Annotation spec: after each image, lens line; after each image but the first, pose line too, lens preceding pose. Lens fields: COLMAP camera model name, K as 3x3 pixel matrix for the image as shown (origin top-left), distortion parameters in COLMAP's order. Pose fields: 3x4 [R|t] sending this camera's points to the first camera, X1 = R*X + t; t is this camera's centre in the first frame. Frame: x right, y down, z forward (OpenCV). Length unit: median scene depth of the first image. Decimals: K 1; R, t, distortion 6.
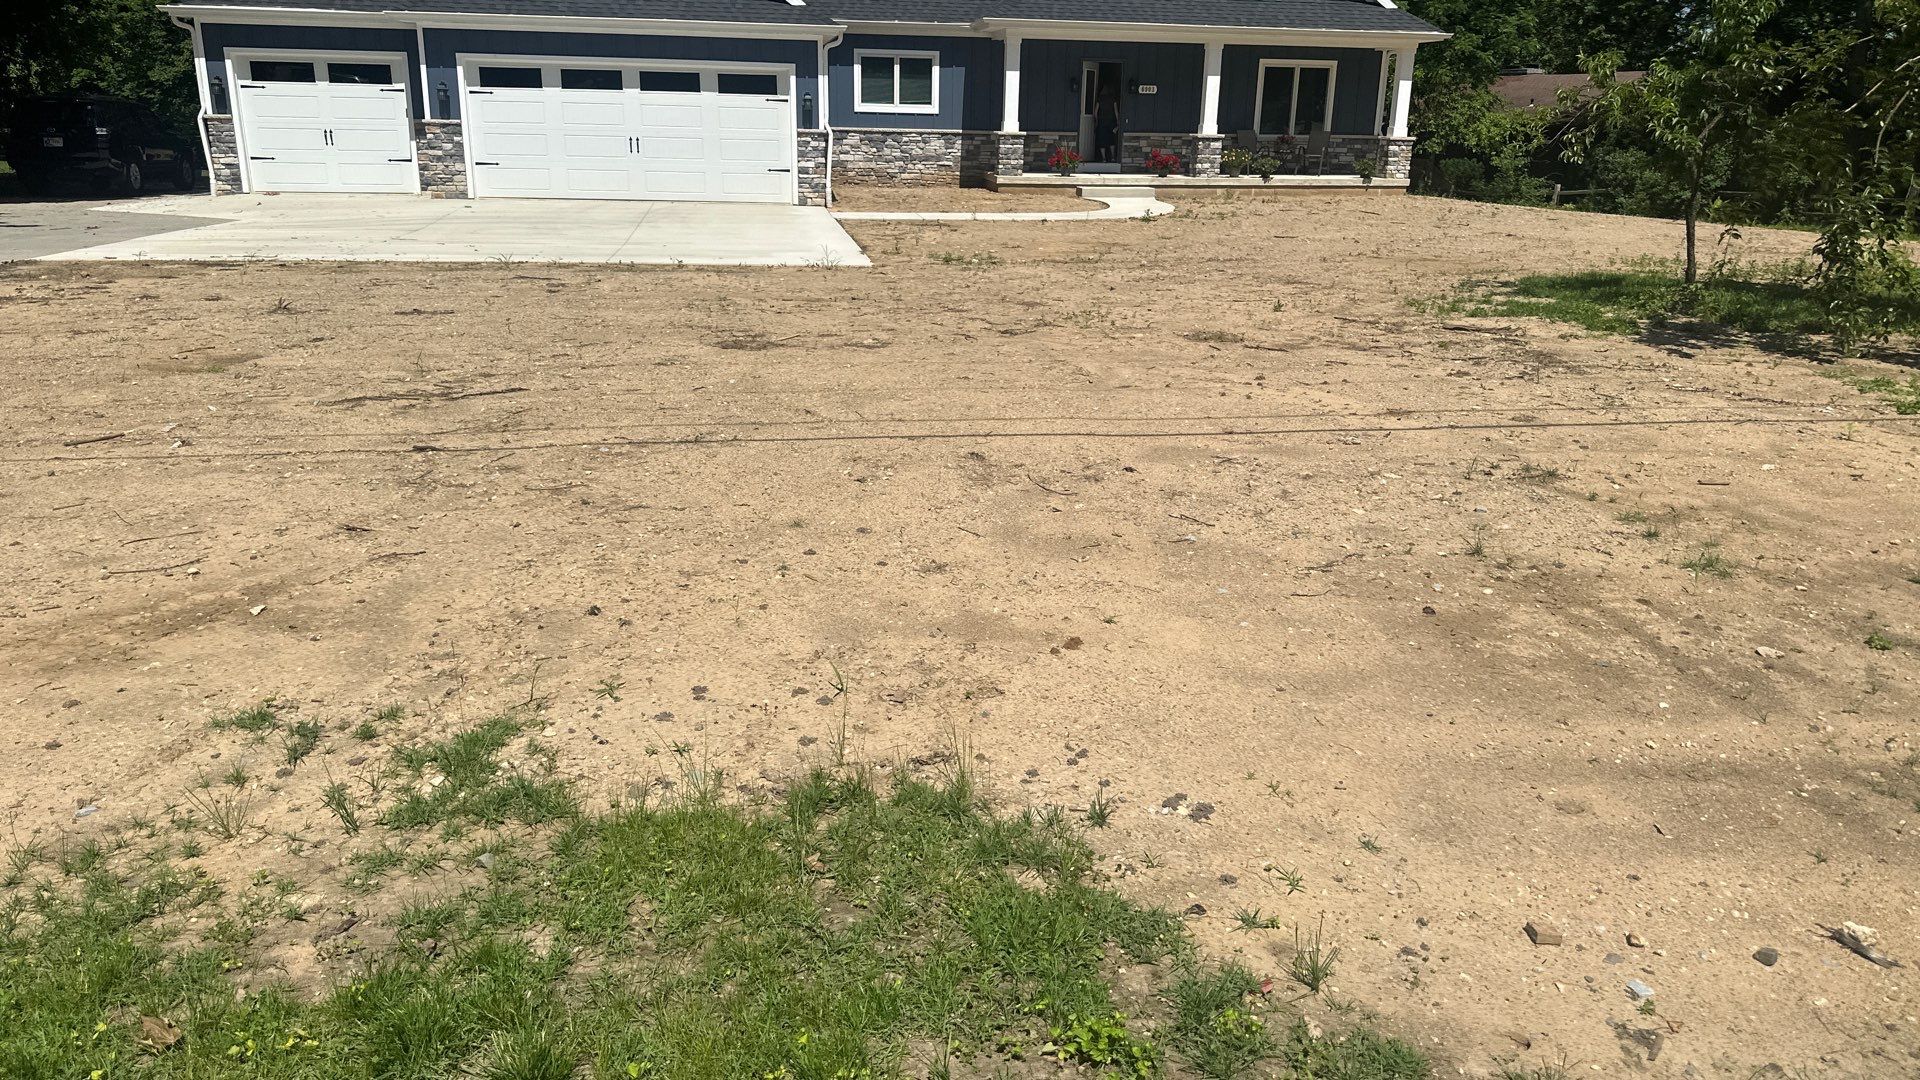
lens RADIAL K [[1385.2, 0, 983.0], [0, 1385.2, 571.3], [0, 0, 1]] dist [0.134887, -0.244529]
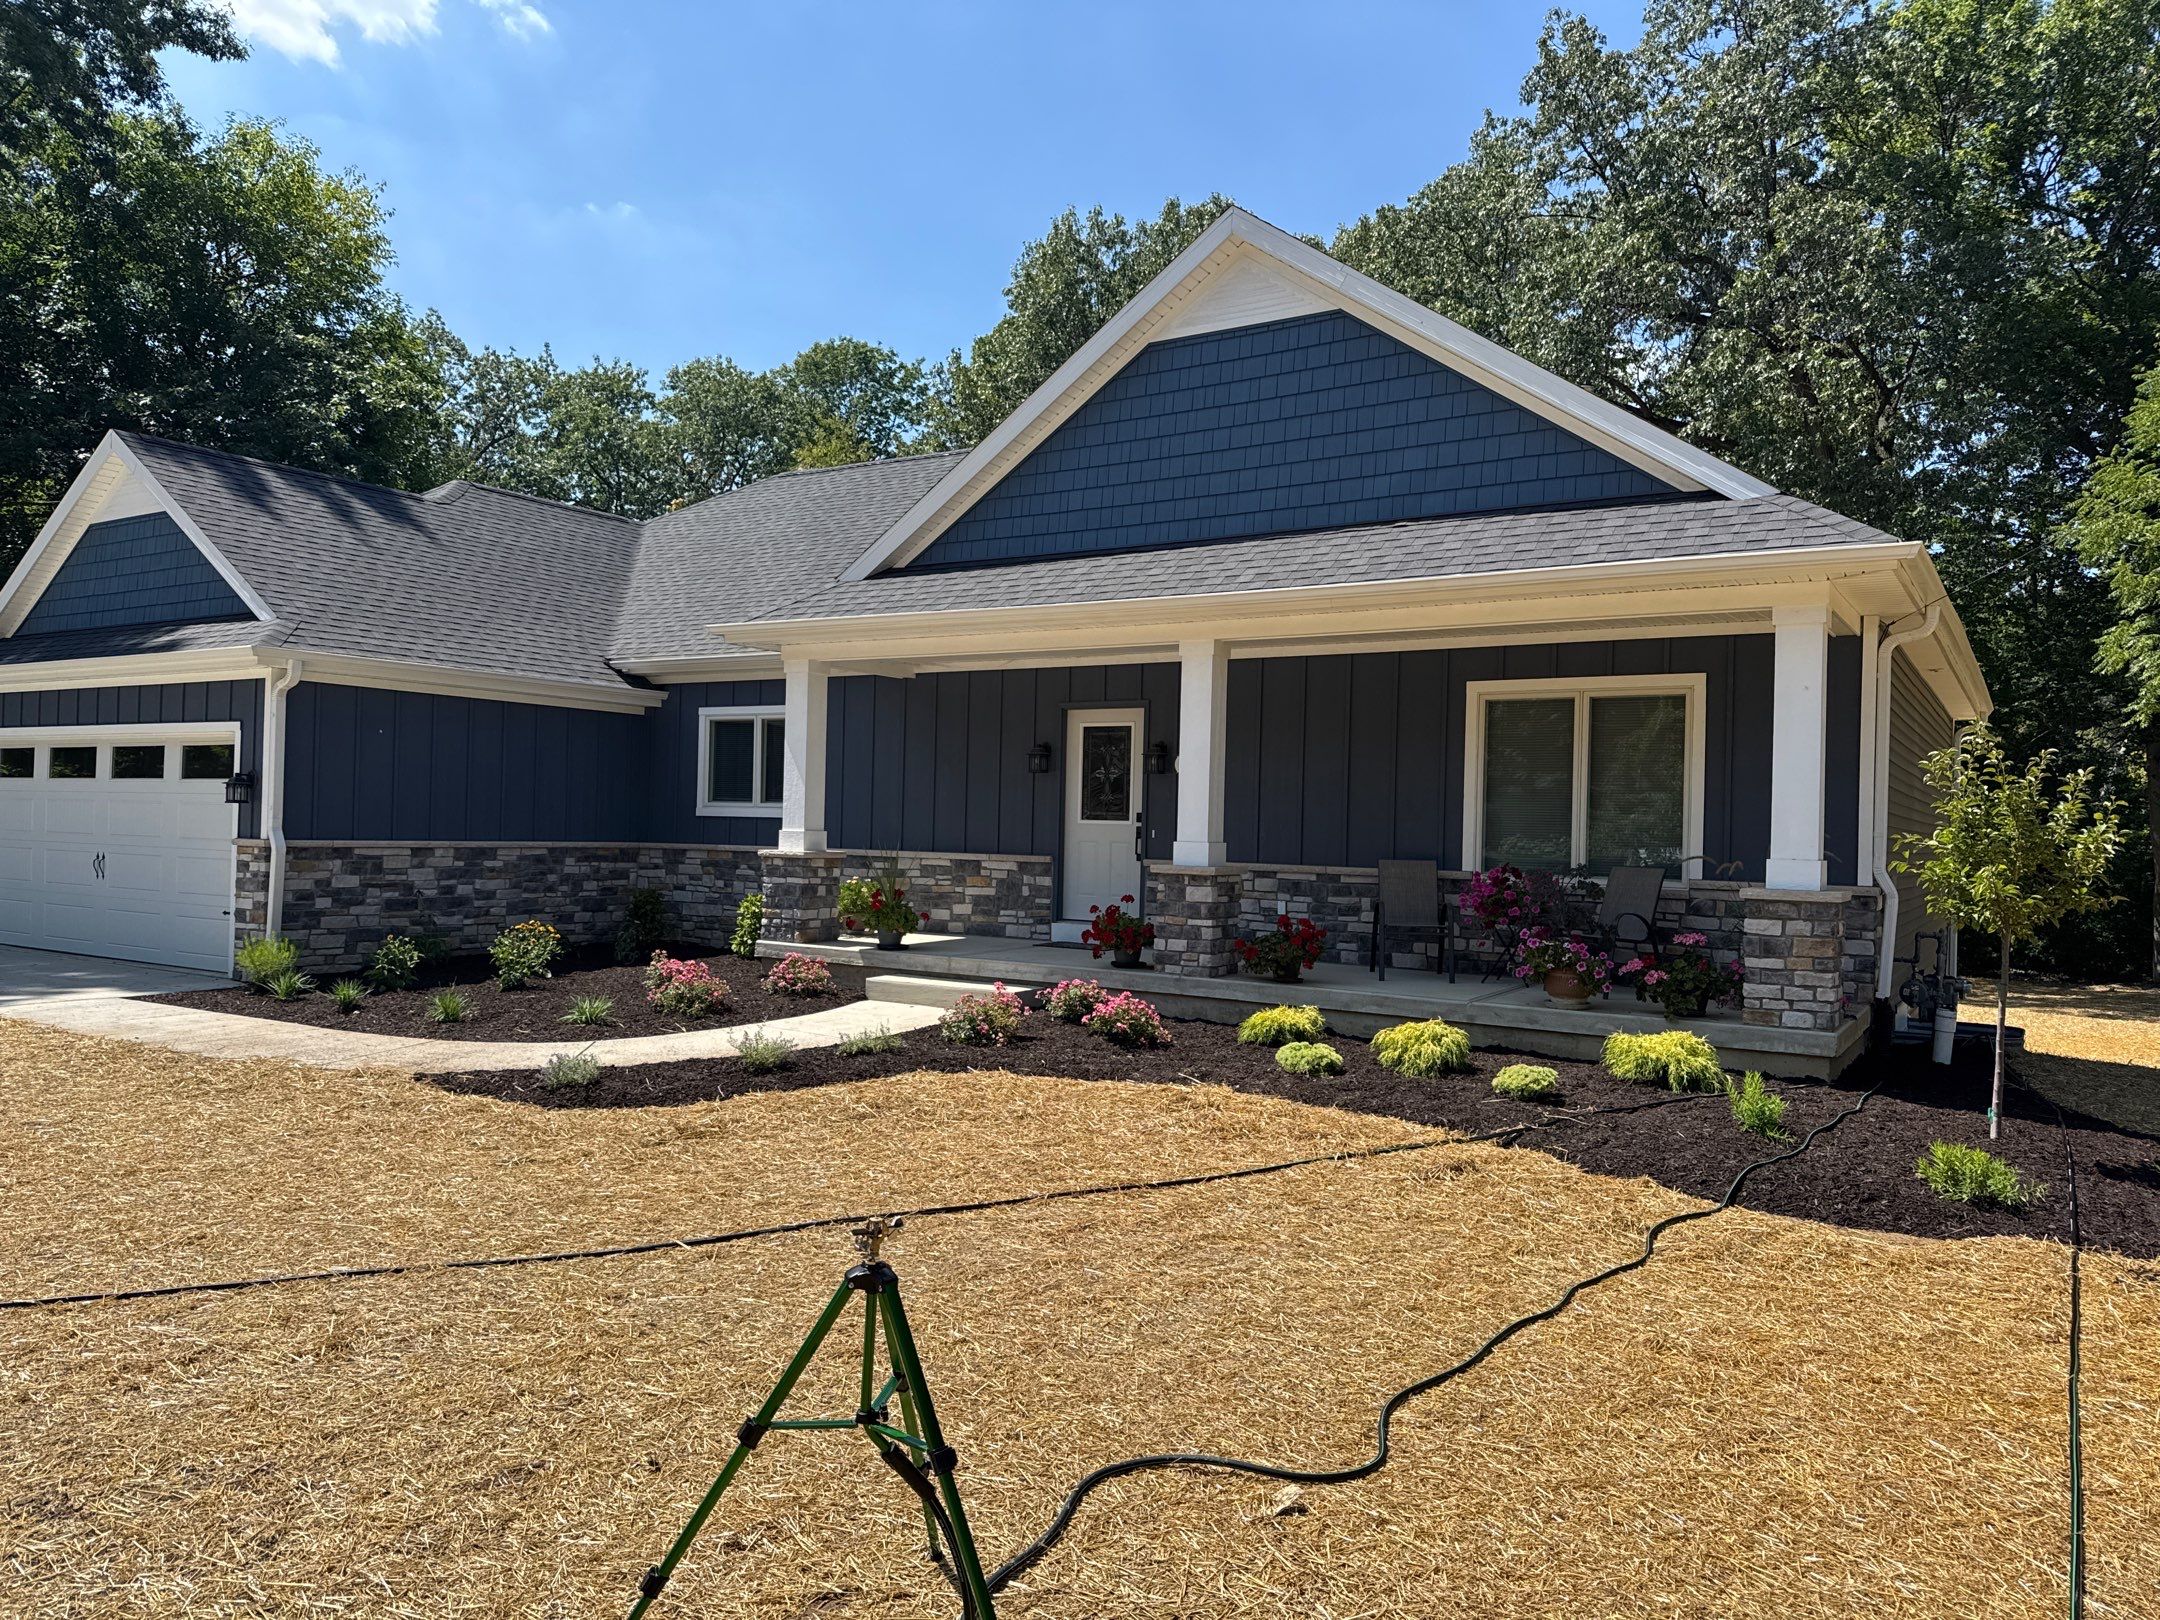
lens RADIAL K [[1480.2, 0, 1080.0], [0, 1480.2, 810.0], [0, 0, 1]] dist [0.033938, 0.001692]
pose [[0.740576, -0.011147, -0.671881, 0.410842], [-0.216445, 0.942617, -0.254213, -0.221290], [0.636160, 0.333689, 0.695667, 0.710449]]
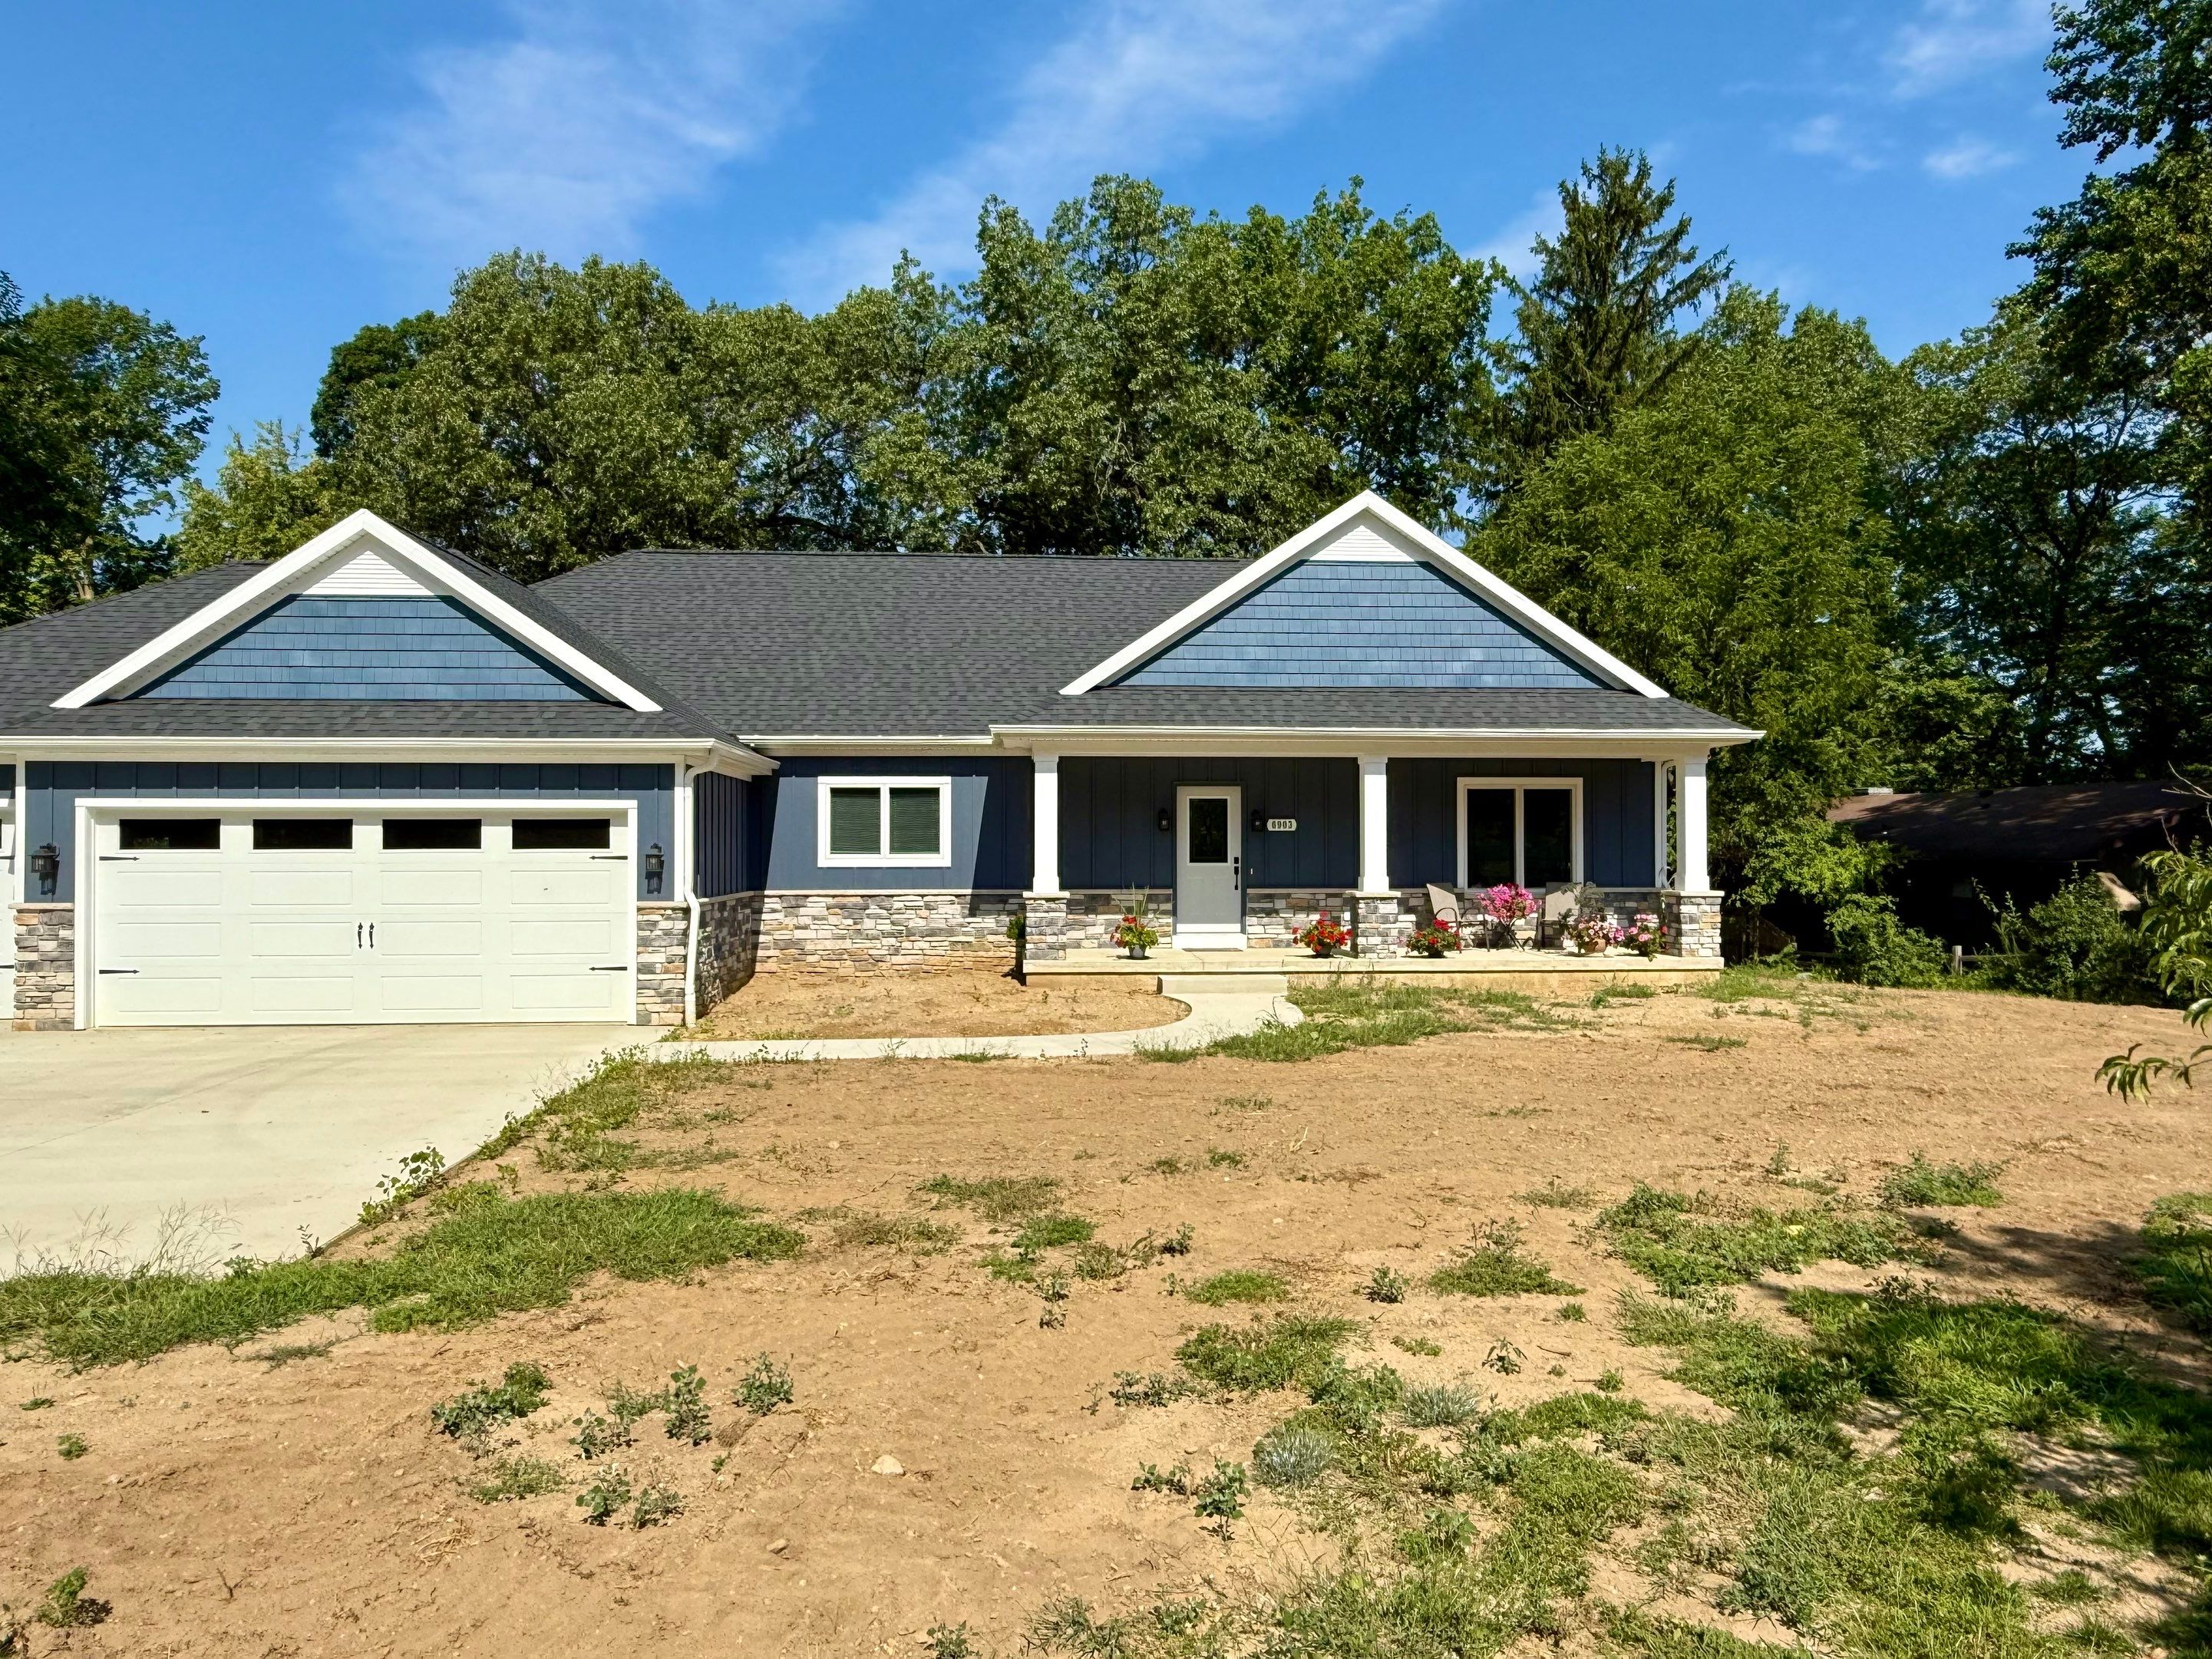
lens RADIAL K [[1515.6, 0, 1106.0], [0, 1515.6, 829.5], [0, 0, 1]] dist [0.033938, 0.001692]
pose [[0.994883, -0.021623, -0.098693, 0.111344], [-0.011414, 0.946521, -0.322441, -0.123155], [0.100387, 0.321917, 0.941431, 0.358449]]
